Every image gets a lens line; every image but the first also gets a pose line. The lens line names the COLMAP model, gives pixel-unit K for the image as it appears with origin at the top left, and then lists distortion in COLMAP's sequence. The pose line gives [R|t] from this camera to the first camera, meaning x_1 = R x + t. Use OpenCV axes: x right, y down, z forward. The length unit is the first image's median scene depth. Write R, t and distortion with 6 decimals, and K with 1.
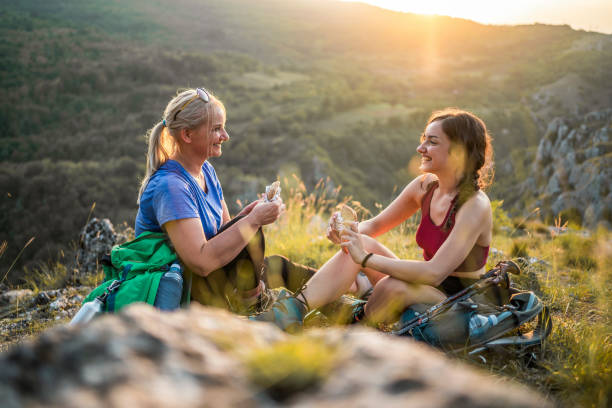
lens RADIAL K [[950.8, 0, 304.2], [0, 950.8, 205.1], [0, 0, 1]] dist [0.067846, 0.000000]
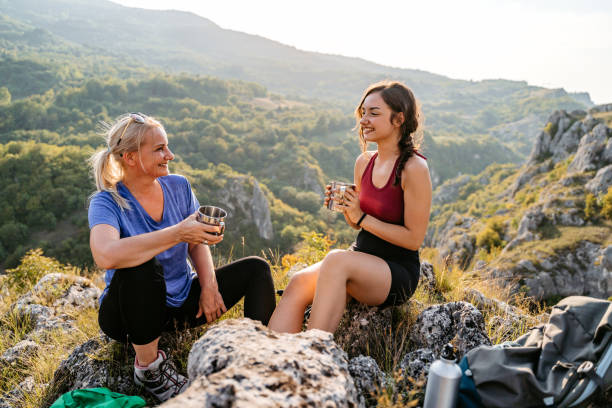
lens RADIAL K [[501.1, 0, 310.0], [0, 501.1, 211.4], [0, 0, 1]] dist [0.039195, -0.038148]
pose [[0.997575, 0.044641, -0.053398, 0.048791], [-0.047853, 0.997023, -0.060462, 0.038169], [0.050540, 0.062871, 0.996741, 0.423897]]
